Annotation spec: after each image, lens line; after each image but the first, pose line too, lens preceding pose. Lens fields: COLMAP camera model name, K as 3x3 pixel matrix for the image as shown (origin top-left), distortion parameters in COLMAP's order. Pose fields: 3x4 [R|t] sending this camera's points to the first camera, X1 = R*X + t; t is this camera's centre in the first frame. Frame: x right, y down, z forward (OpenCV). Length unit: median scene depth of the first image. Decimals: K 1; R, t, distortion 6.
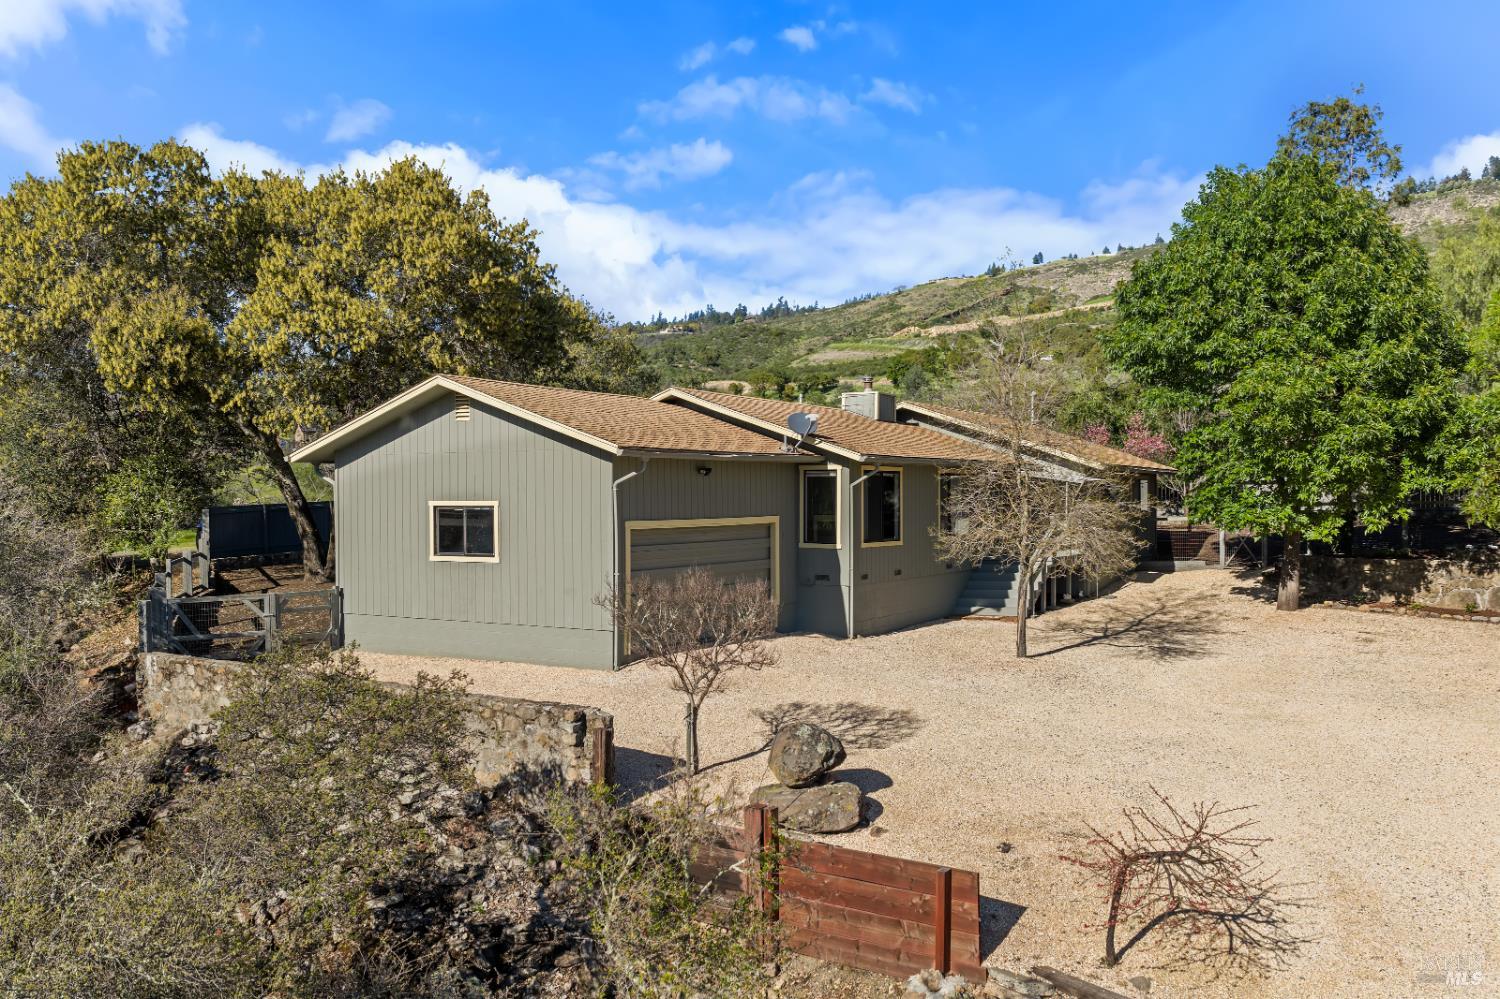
lens RADIAL K [[1253.2, 0, 742.6], [0, 1253.2, 501.4], [0, 0, 1]] dist [0.004346, -0.011890]
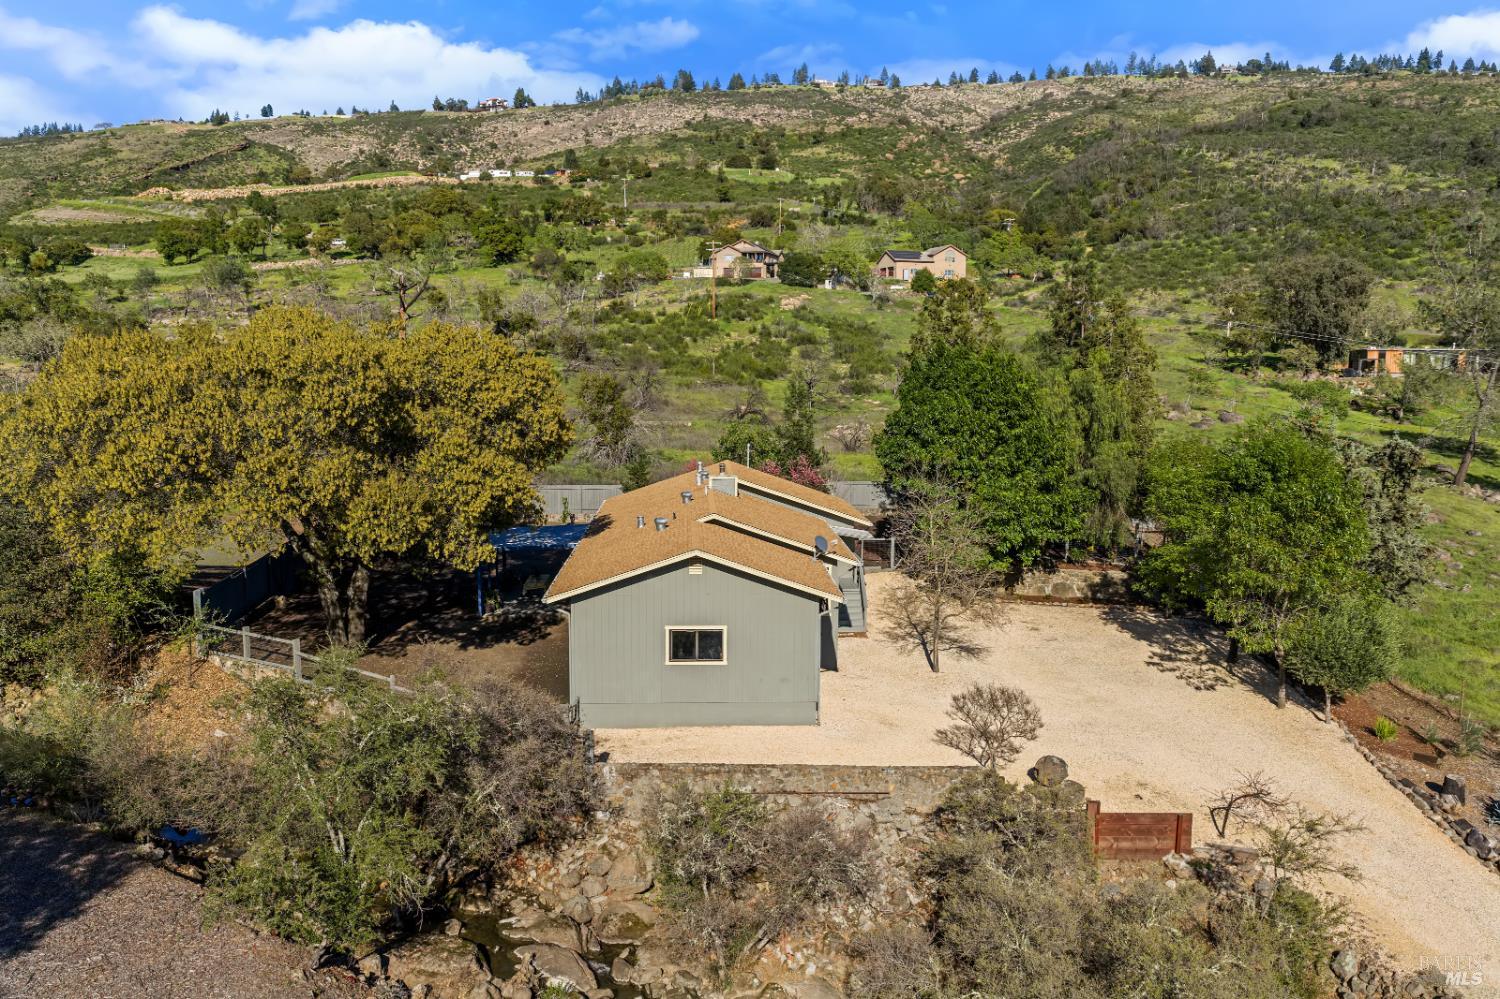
lens RADIAL K [[1254.6, 0, 755.9], [0, 1254.6, 506.5], [0, 0, 1]] dist [0.010125, -0.009286]
pose [[0.816925, -0.057120, 0.573909, -0.758332], [-0.008876, 0.993721, 0.111536, -0.232047], [-0.576676, -0.096211, 0.811288, -0.196326]]
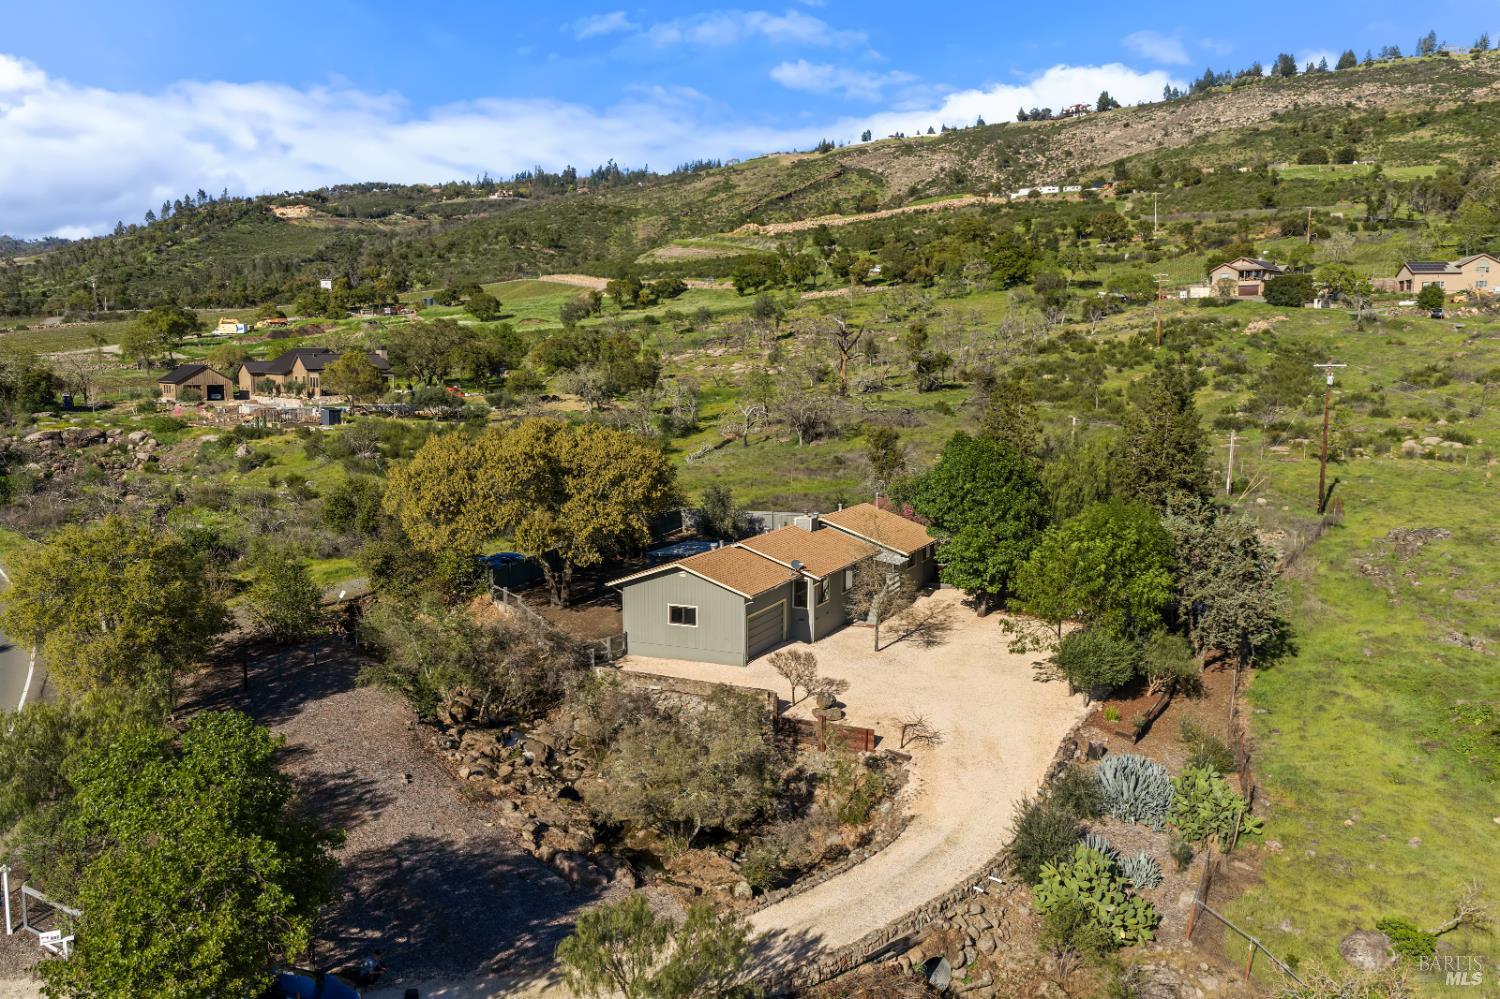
lens RADIAL K [[1267.0, 0, 748.8], [0, 1267.0, 496.8], [0, 0, 1]] dist [0.011112, -0.027004]
pose [[0.989755, -0.010817, 0.142366, -0.349581], [-0.004724, 0.994099, 0.108374, -0.400080], [-0.142699, -0.107936, 0.983863, -1.297013]]
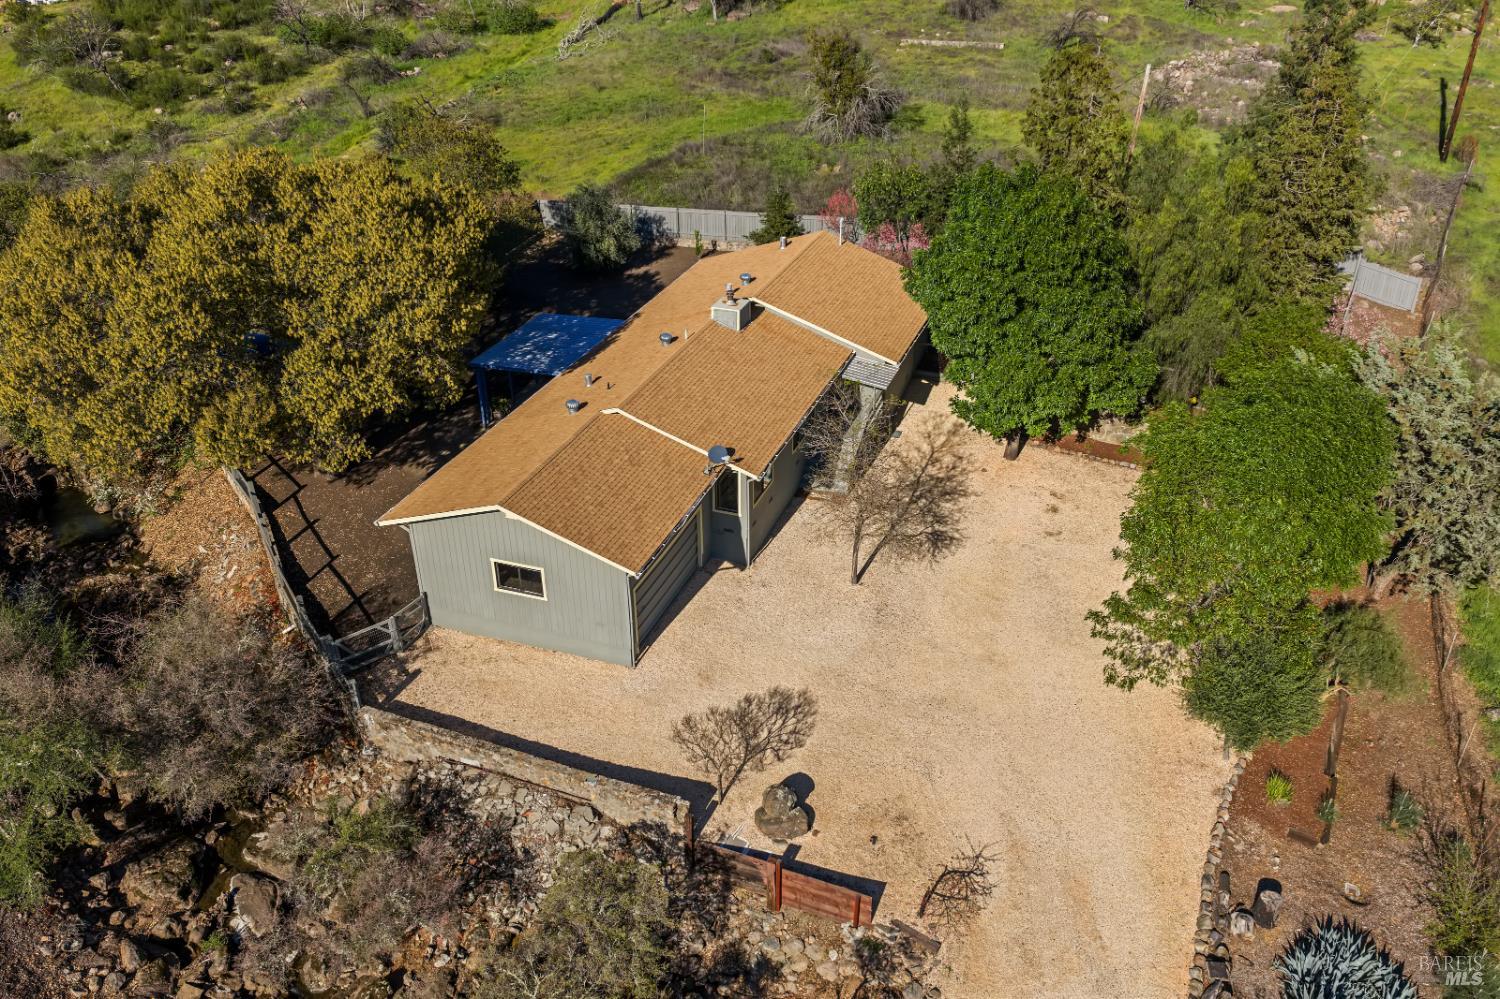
lens RADIAL K [[1248.7, 0, 752.8], [0, 1248.7, 519.3], [0, 0, 1]] dist [-0.000236, -0.010429]
pose [[0.977236, -0.108422, 0.182357, -0.156635], [0.002652, 0.865723, 0.500516, -0.603844], [-0.212137, -0.488639, 0.846304, -0.255103]]
